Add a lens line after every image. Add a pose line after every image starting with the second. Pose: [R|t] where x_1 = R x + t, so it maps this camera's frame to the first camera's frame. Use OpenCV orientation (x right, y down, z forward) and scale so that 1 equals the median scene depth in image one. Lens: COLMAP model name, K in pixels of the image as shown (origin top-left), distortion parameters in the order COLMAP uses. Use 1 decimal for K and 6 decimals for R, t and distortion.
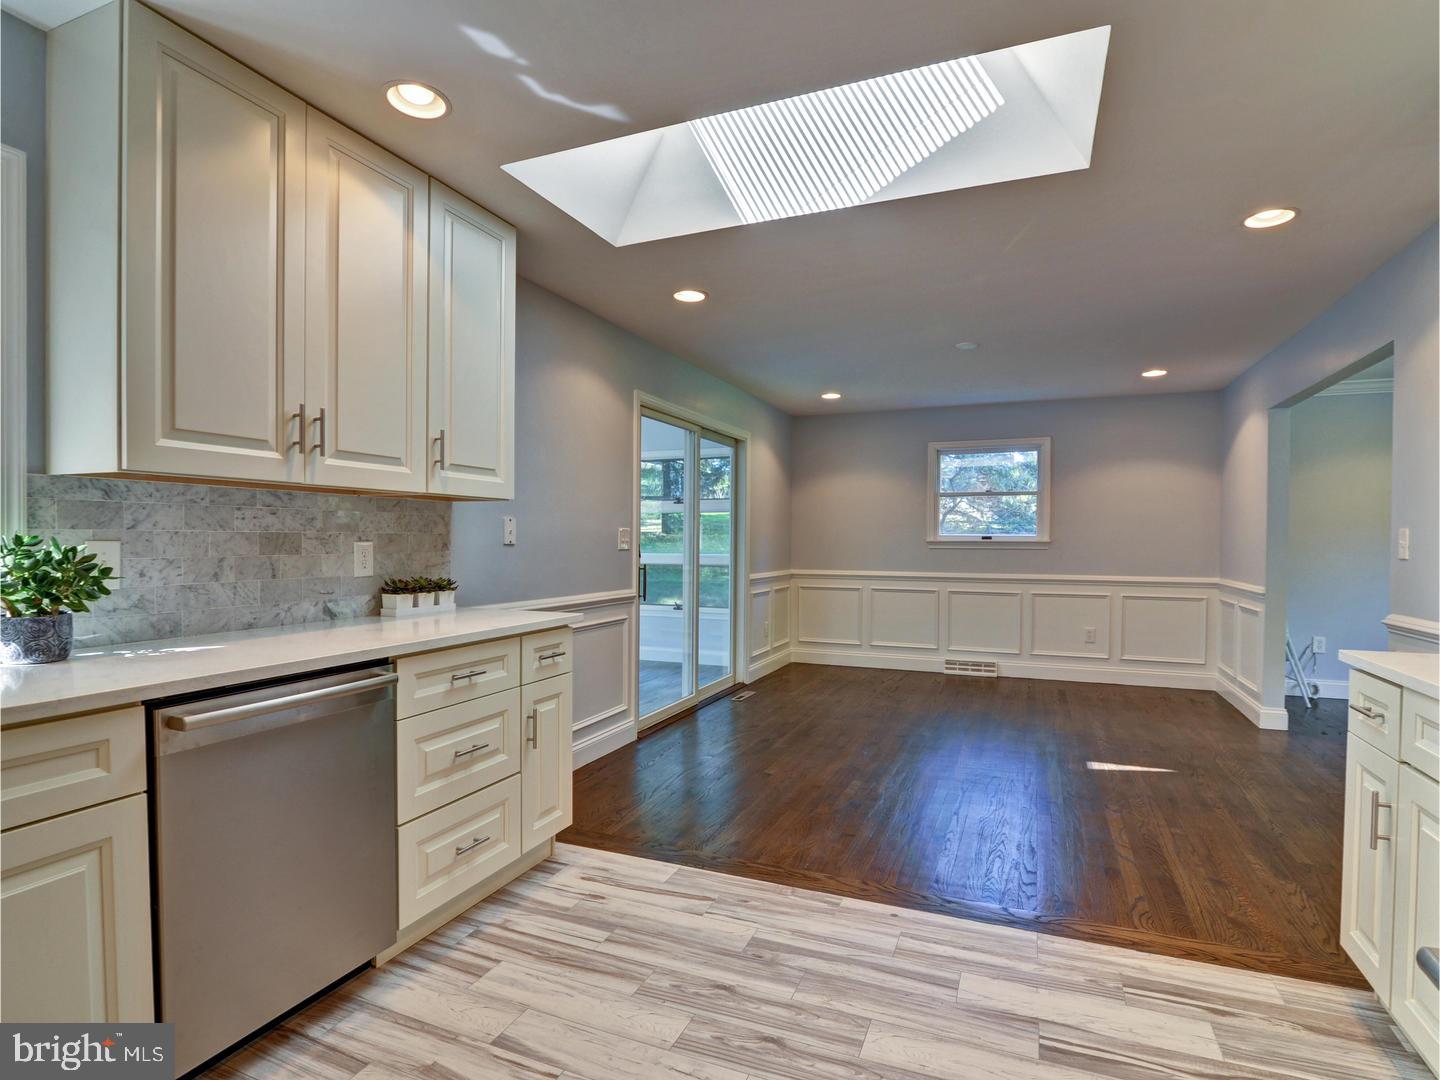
lens RADIAL K [[743.4, 0, 727.1], [0, 743.4, 556.6], [0, 0, 1]] dist [-0.015681, -0.001751]
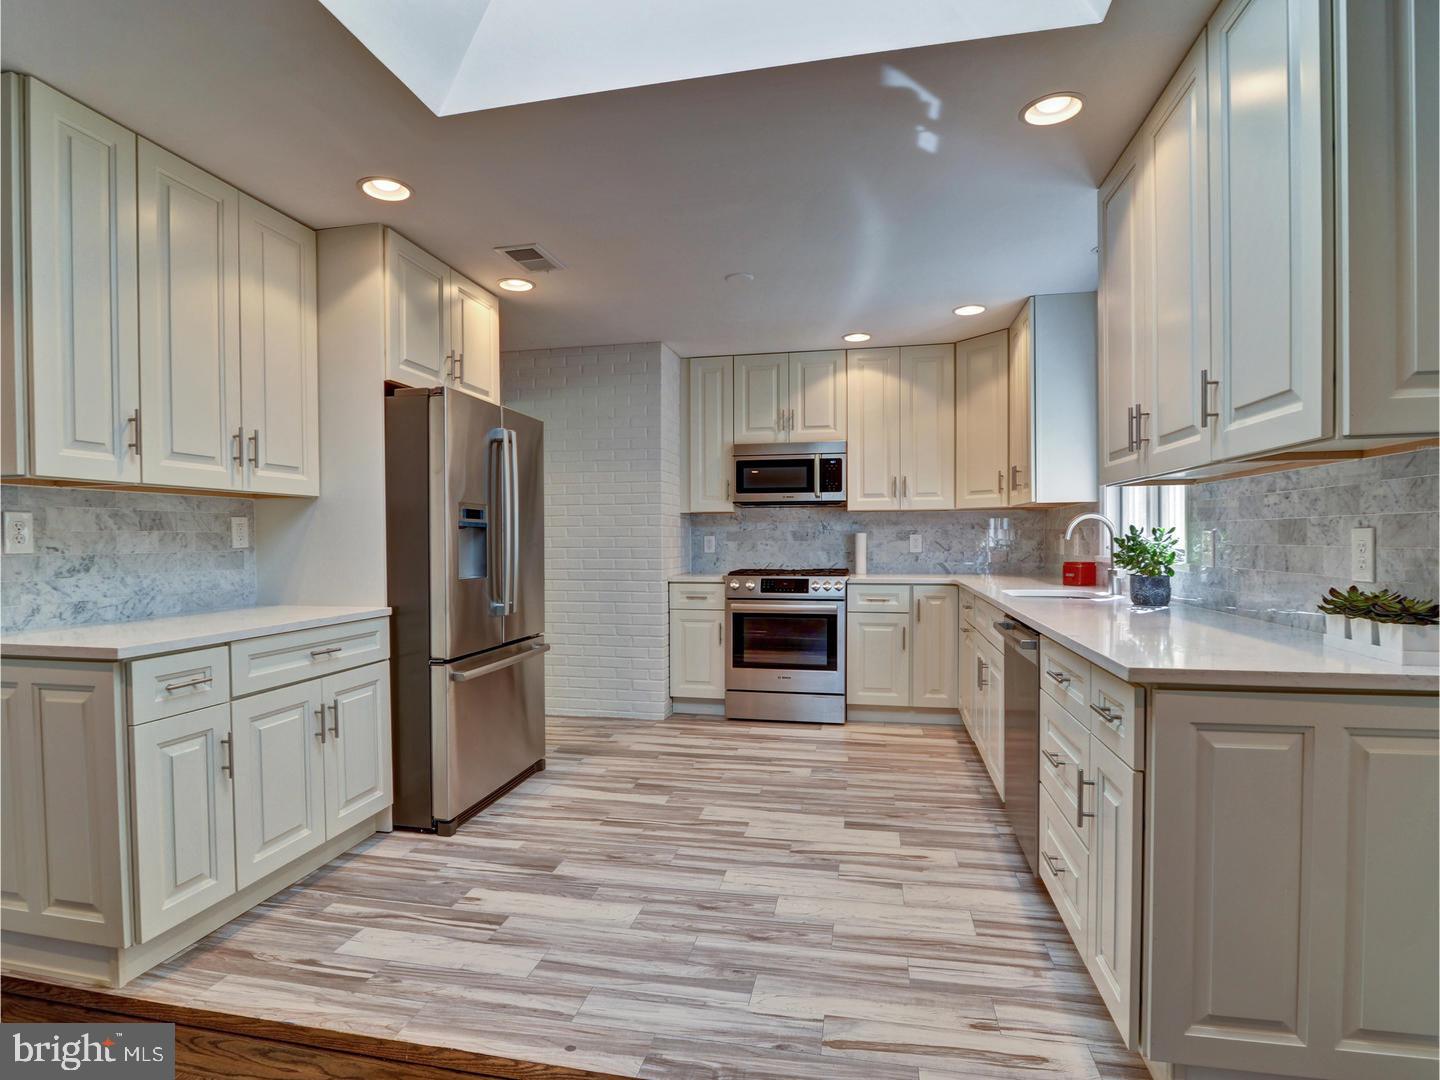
lens RADIAL K [[743.4, 0, 718.1], [0, 743.4, 553.6], [0, 0, 1]] dist [-0.015681, -0.001751]
pose [[-0.982288, 0.006646, -0.187258, 0.228201], [-0.001539, 0.999051, 0.043531, -0.030304], [0.187369, 0.043048, -0.981346, 1.810265]]
